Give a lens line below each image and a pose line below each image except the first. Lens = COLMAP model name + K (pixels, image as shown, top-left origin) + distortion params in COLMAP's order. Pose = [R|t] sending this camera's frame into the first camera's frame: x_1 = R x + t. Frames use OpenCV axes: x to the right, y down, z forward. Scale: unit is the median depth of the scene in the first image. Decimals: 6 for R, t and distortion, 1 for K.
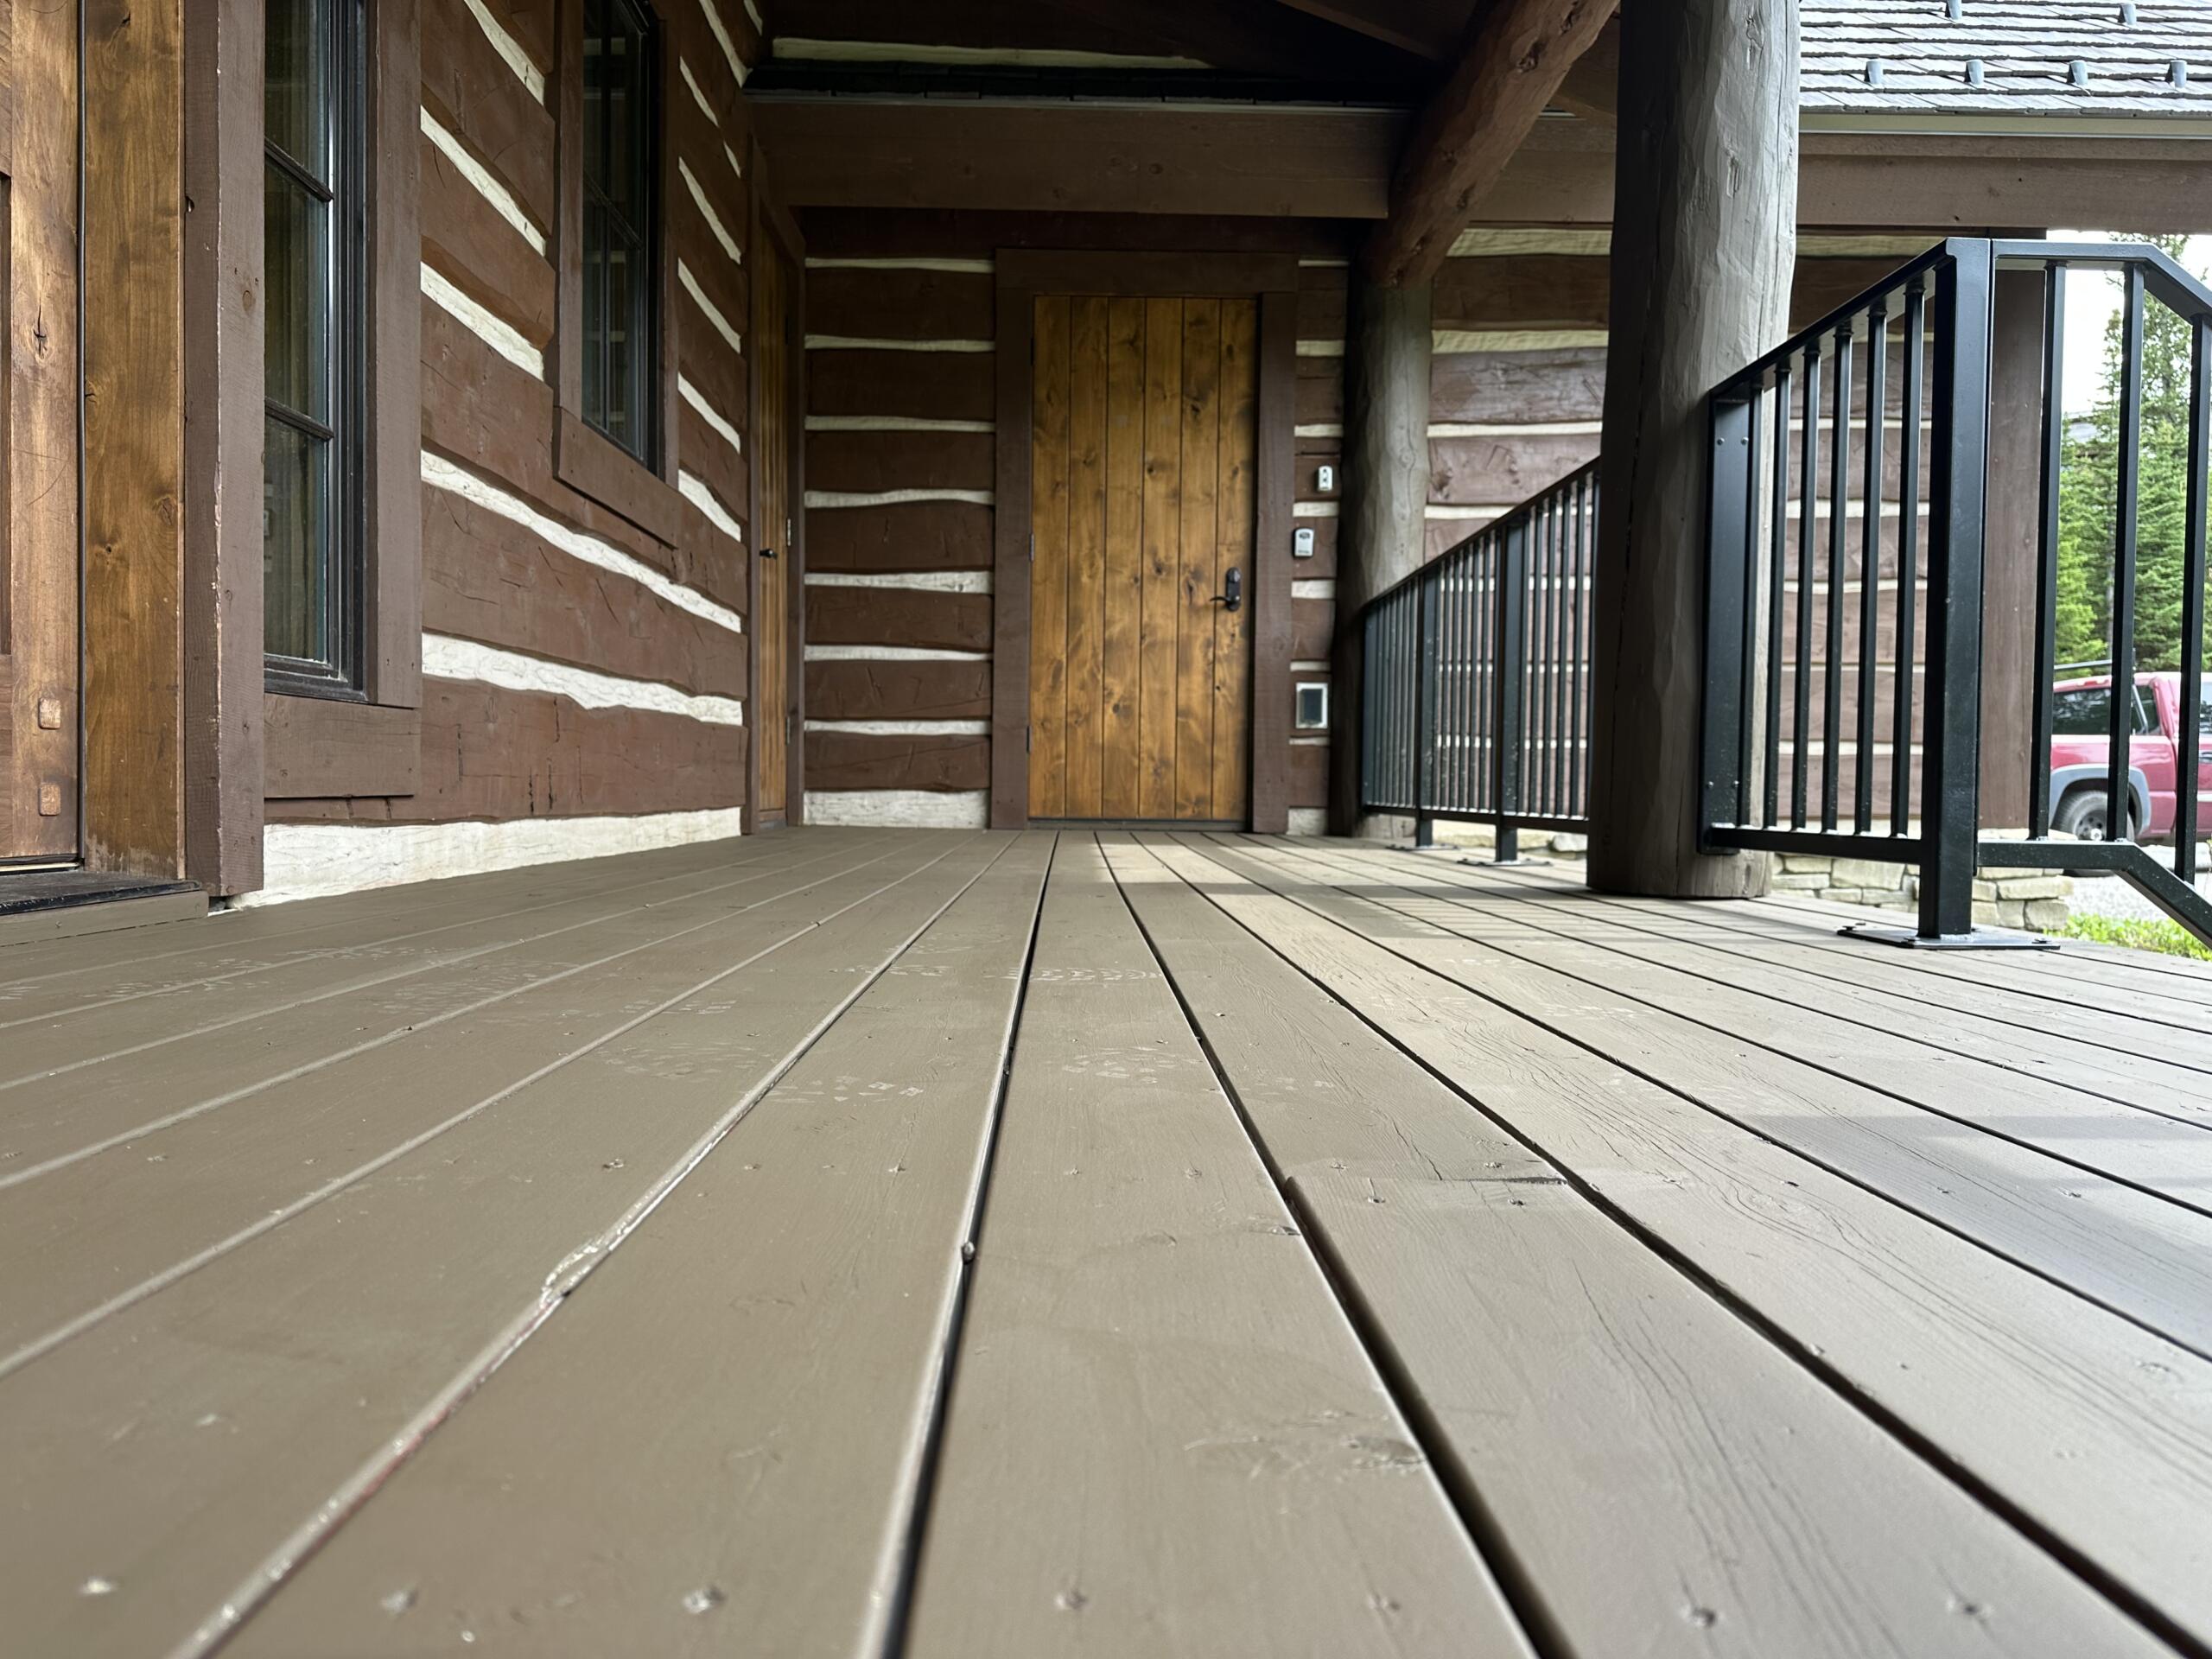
lens RADIAL K [[1555.1, 0, 1106.0], [0, 1555.1, 829.5], [0, 0, 1]] dist [0.165347, -0.208808]
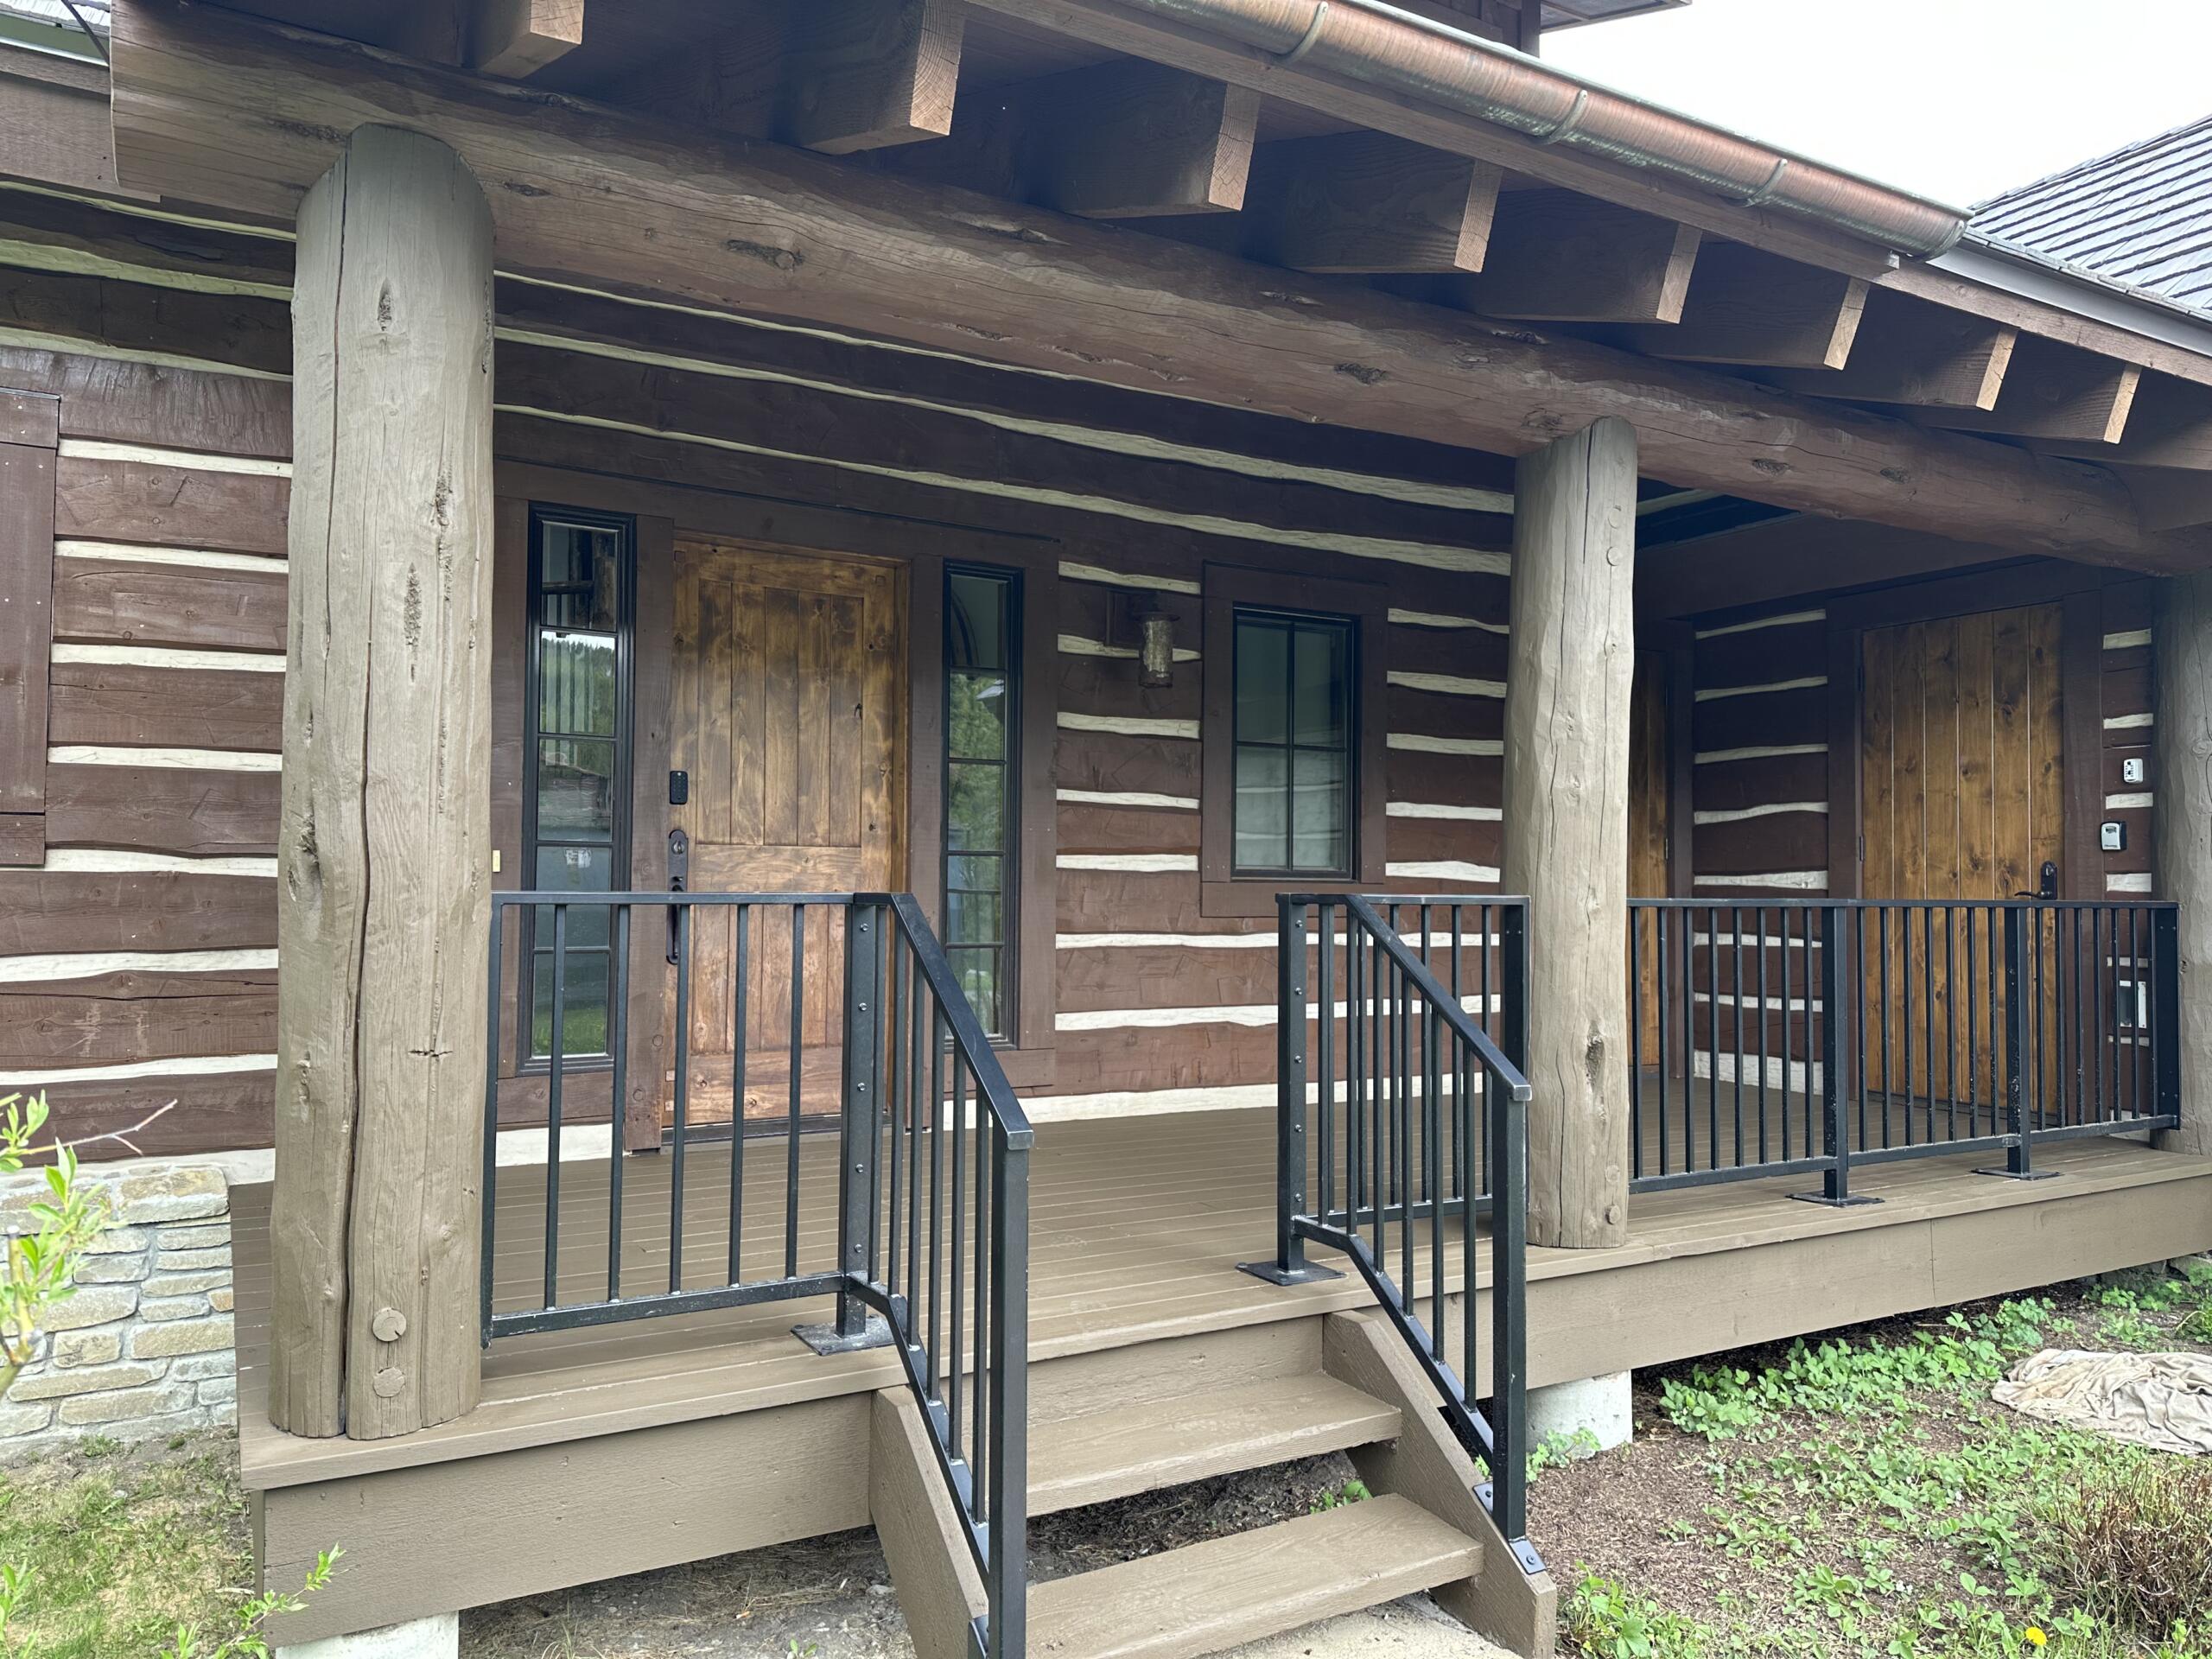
lens RADIAL K [[1555.1, 0, 1106.0], [0, 1555.1, 829.5], [0, 0, 1]] dist [0.165347, -0.208808]
pose [[0.481561, -0.042408, -0.875386, 0.695618], [-0.024740, 0.997773, -0.061947, -0.109448], [0.876063, 0.051488, 0.479439, -0.026356]]
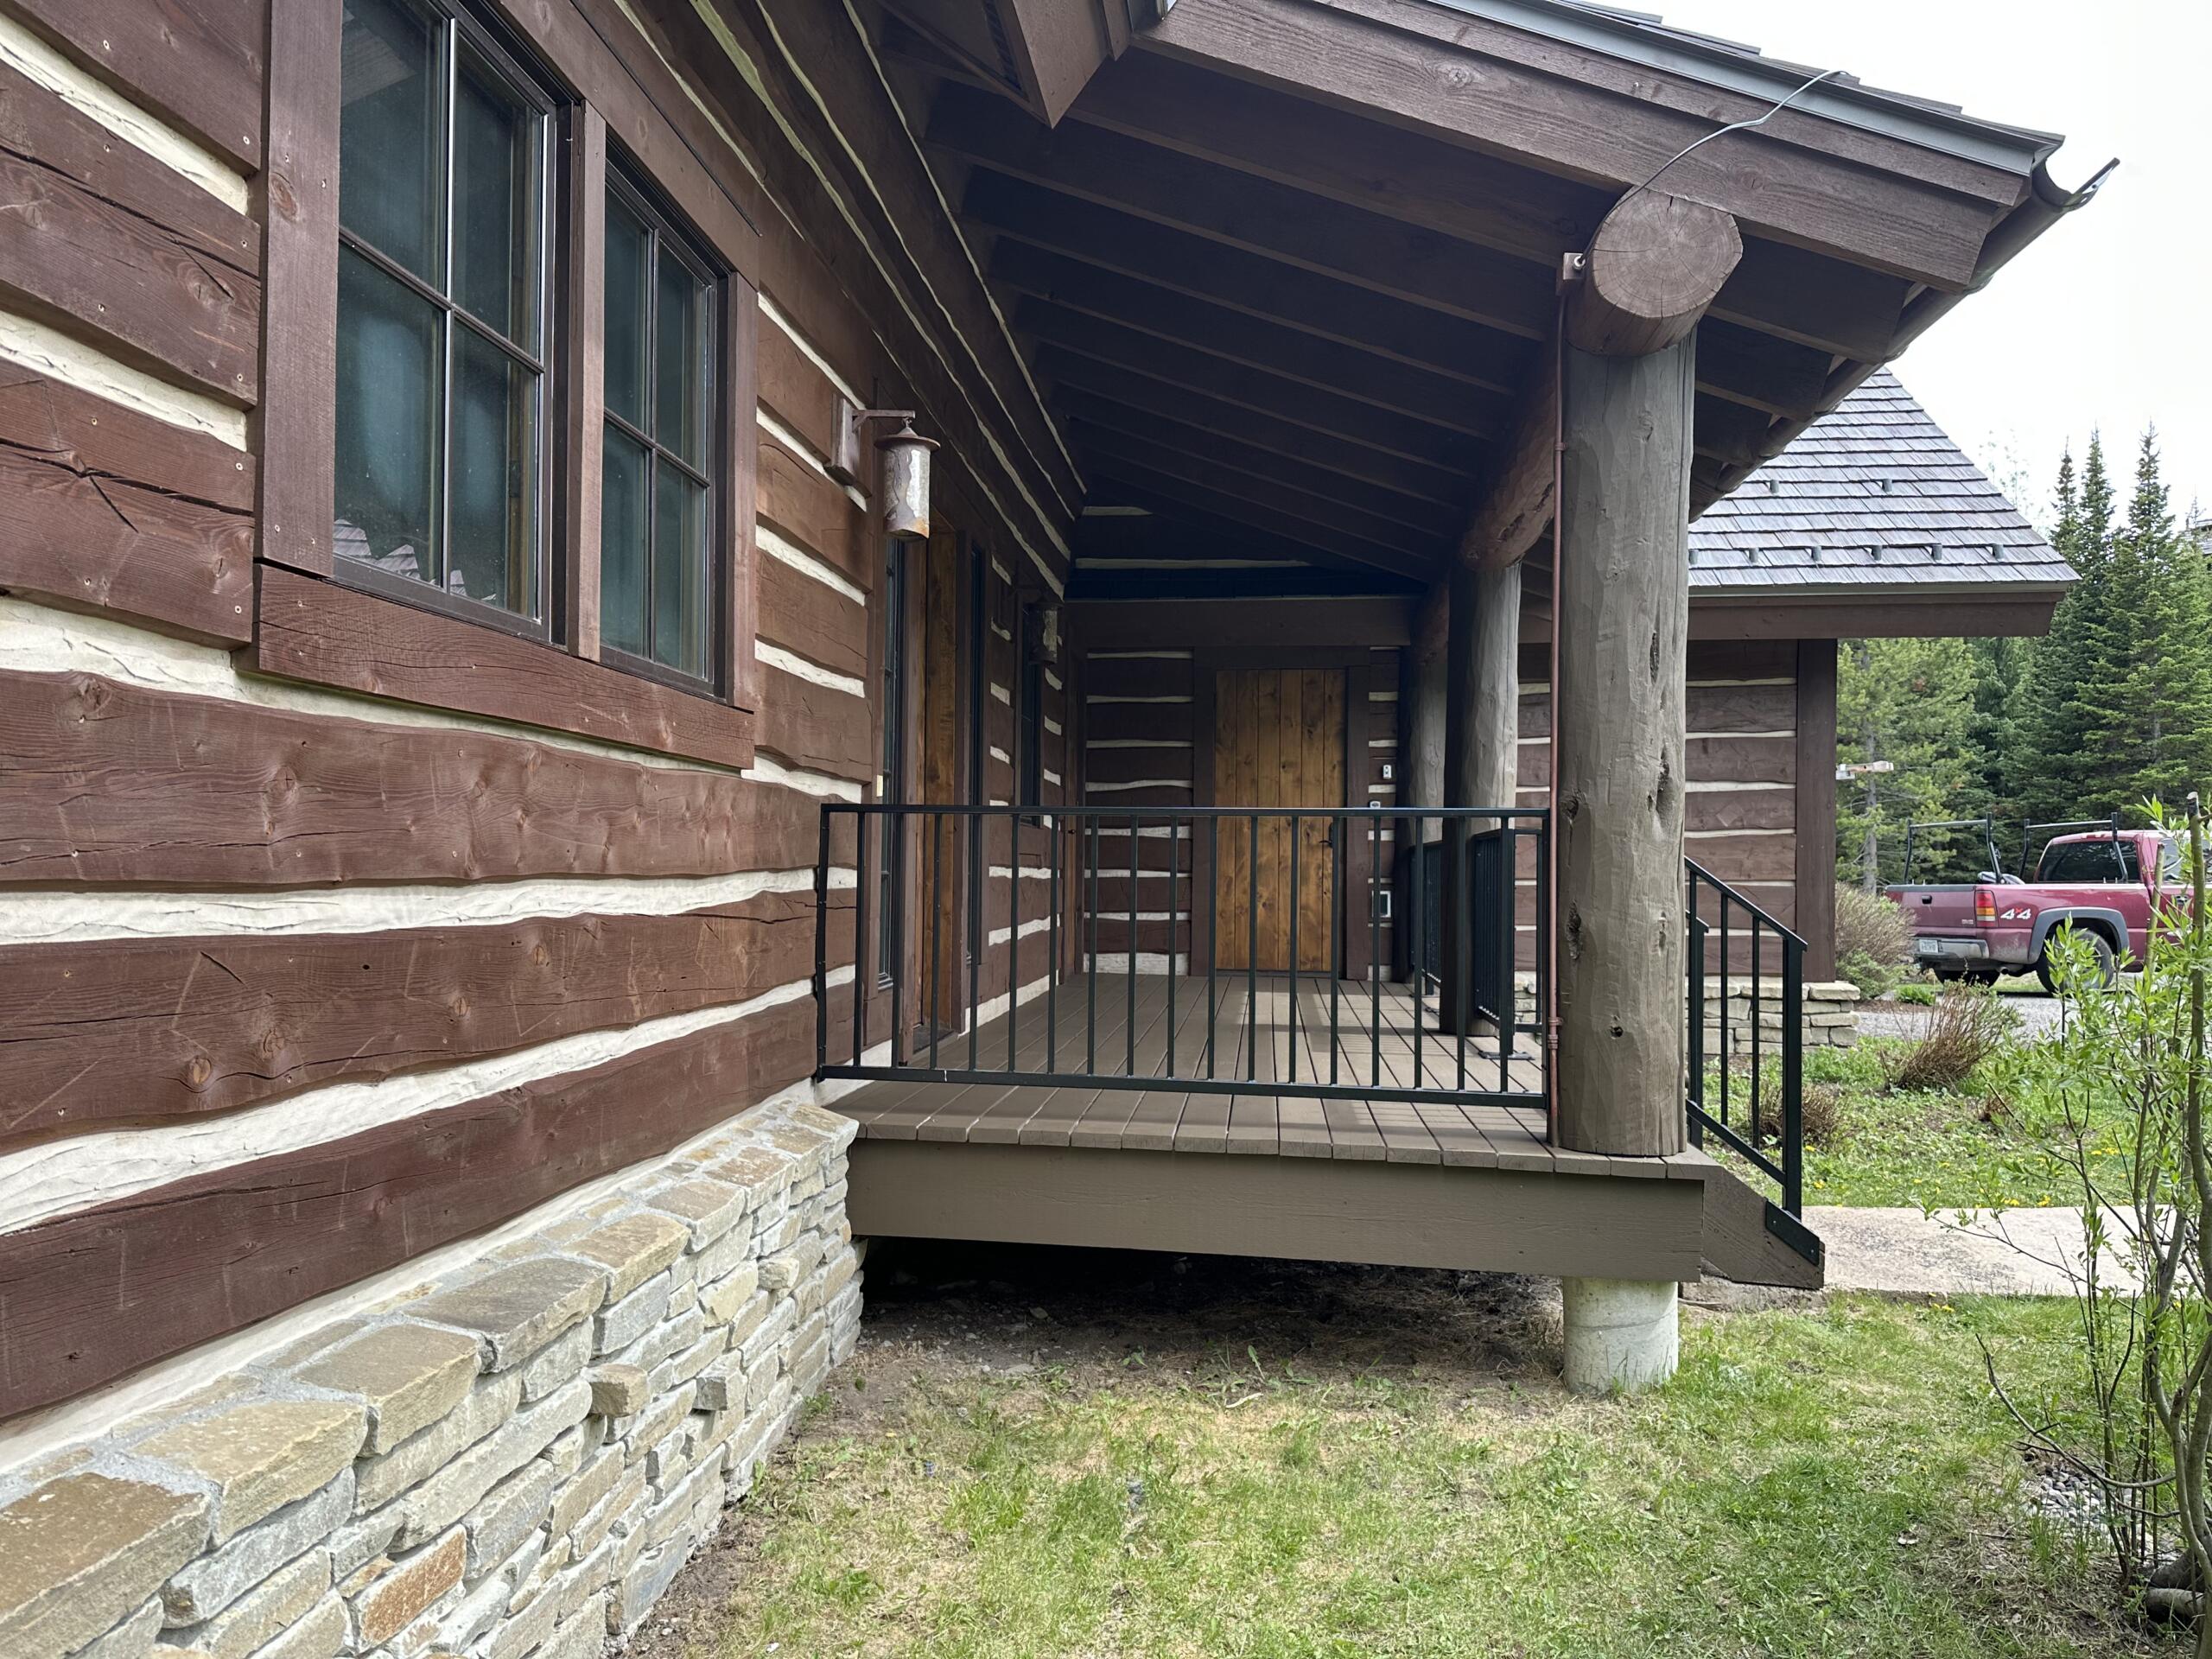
lens RADIAL K [[1555.1, 0, 1106.0], [0, 1555.1, 829.5], [0, 0, 1]] dist [0.165347, -0.208808]
pose [[0.990798, -0.005292, -0.135249, 0.066020], [-0.000991, 0.998925, -0.046343, -0.081204], [0.135349, 0.046051, 0.989727, -0.714024]]
